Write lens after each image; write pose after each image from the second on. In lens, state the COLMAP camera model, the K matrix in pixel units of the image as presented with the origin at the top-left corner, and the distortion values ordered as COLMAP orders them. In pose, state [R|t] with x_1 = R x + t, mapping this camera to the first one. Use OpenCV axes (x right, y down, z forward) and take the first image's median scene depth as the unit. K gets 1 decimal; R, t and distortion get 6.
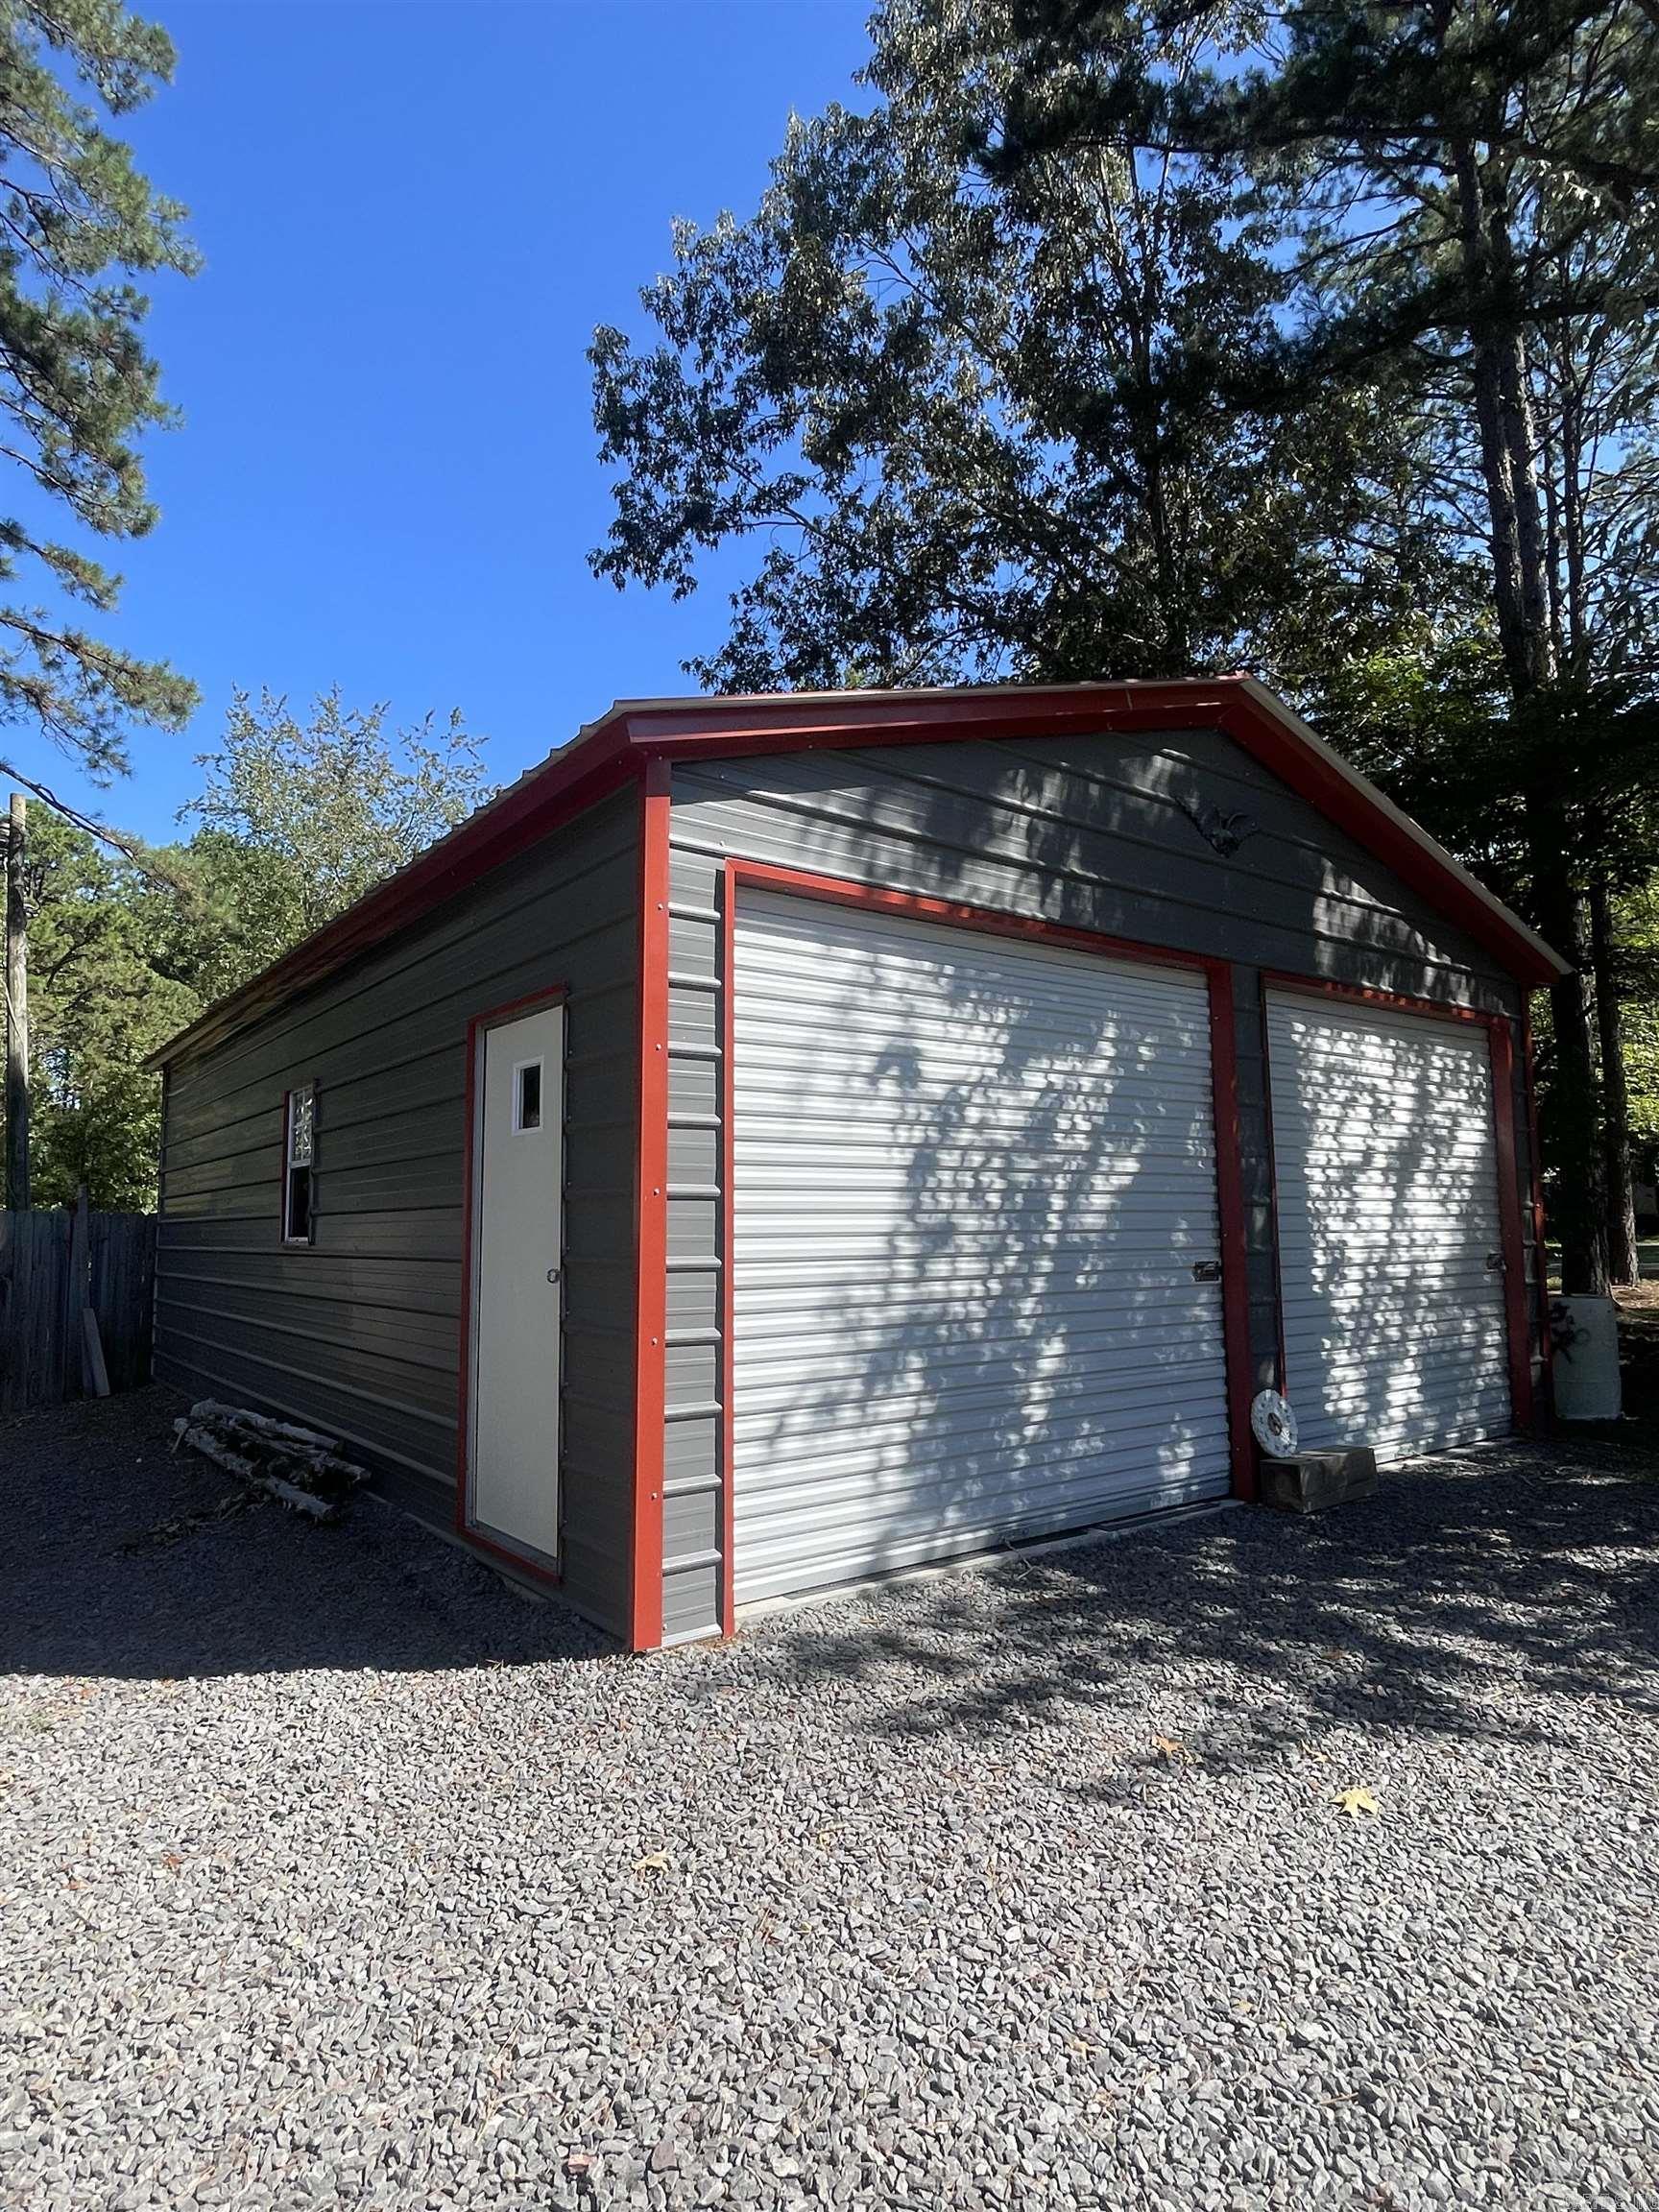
lens RADIAL K [[1252.4, 0, 829.4], [0, 1252.4, 1100.8], [0, 0, 1]] dist [-0.005308, 0.000838]
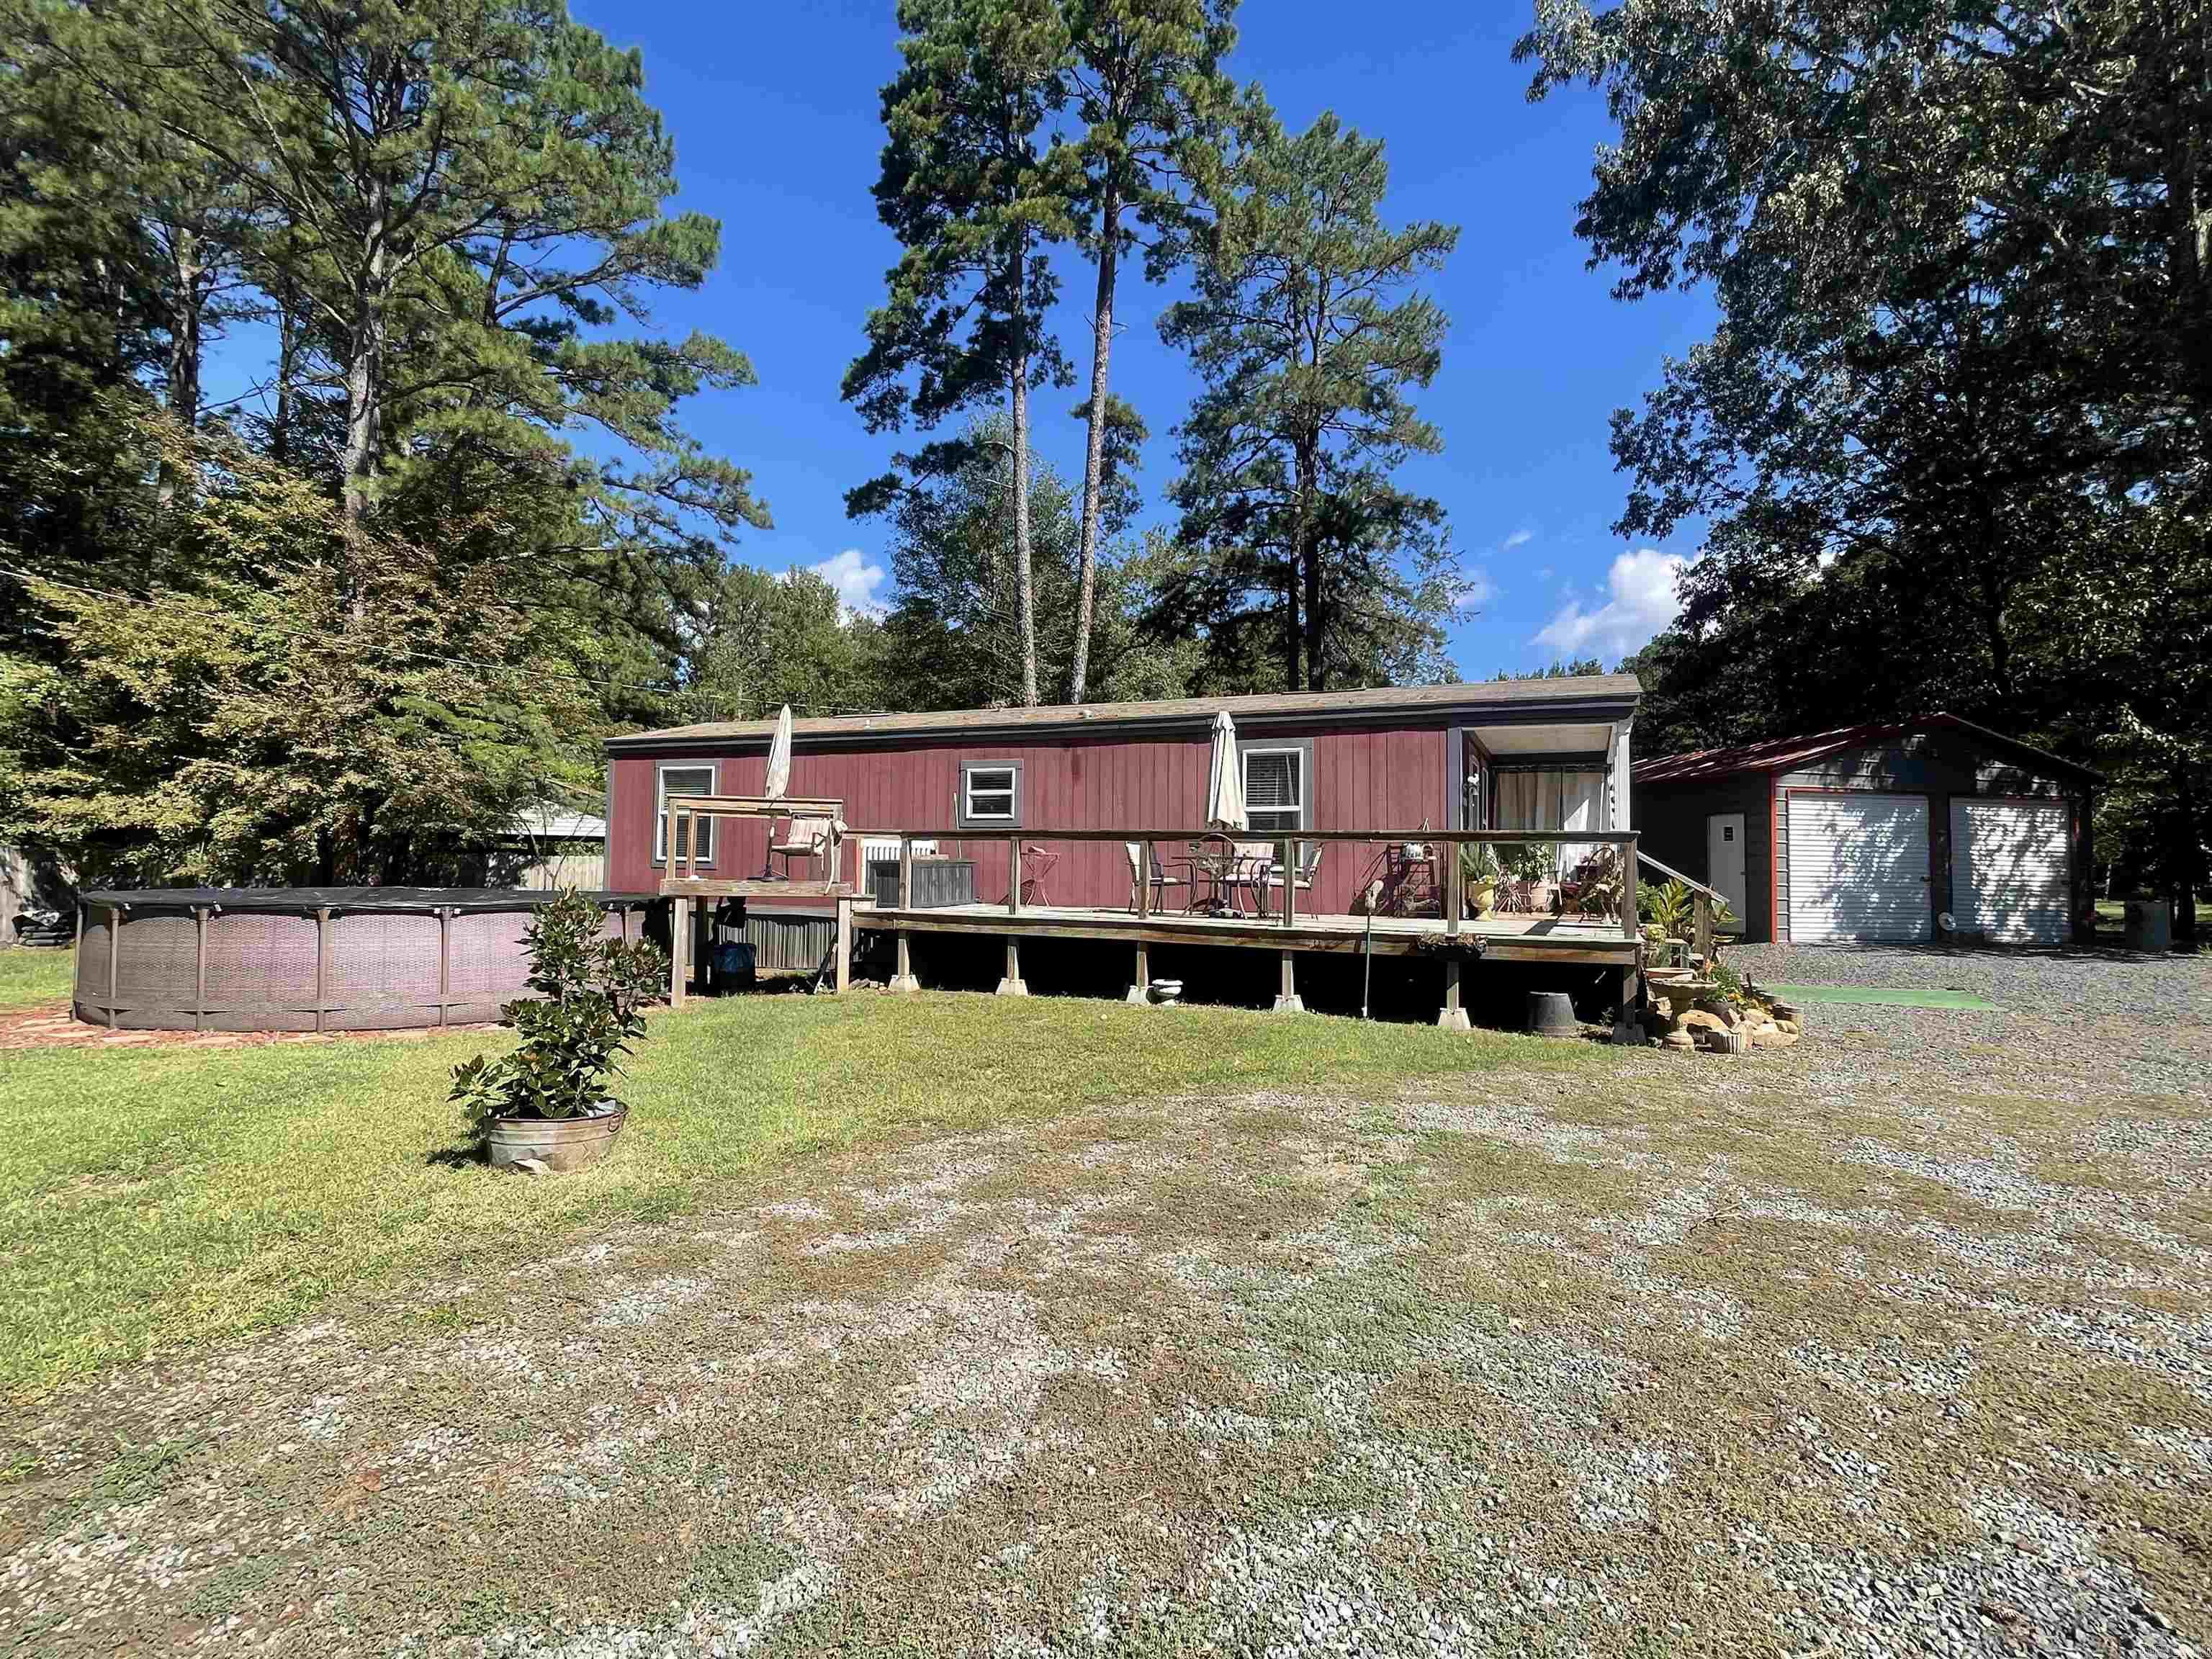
lens RADIAL K [[1037.5, 0, 1099.6], [0, 1037.5, 834.9], [0, 0, 1]] dist [-0.005440, -0.000614]
pose [[0.876625, 0.007886, -0.481109, -0.383185], [0.023057, 0.998029, 0.058370, -0.233706], [0.480621, -0.062261, 0.874716, -2.910208]]
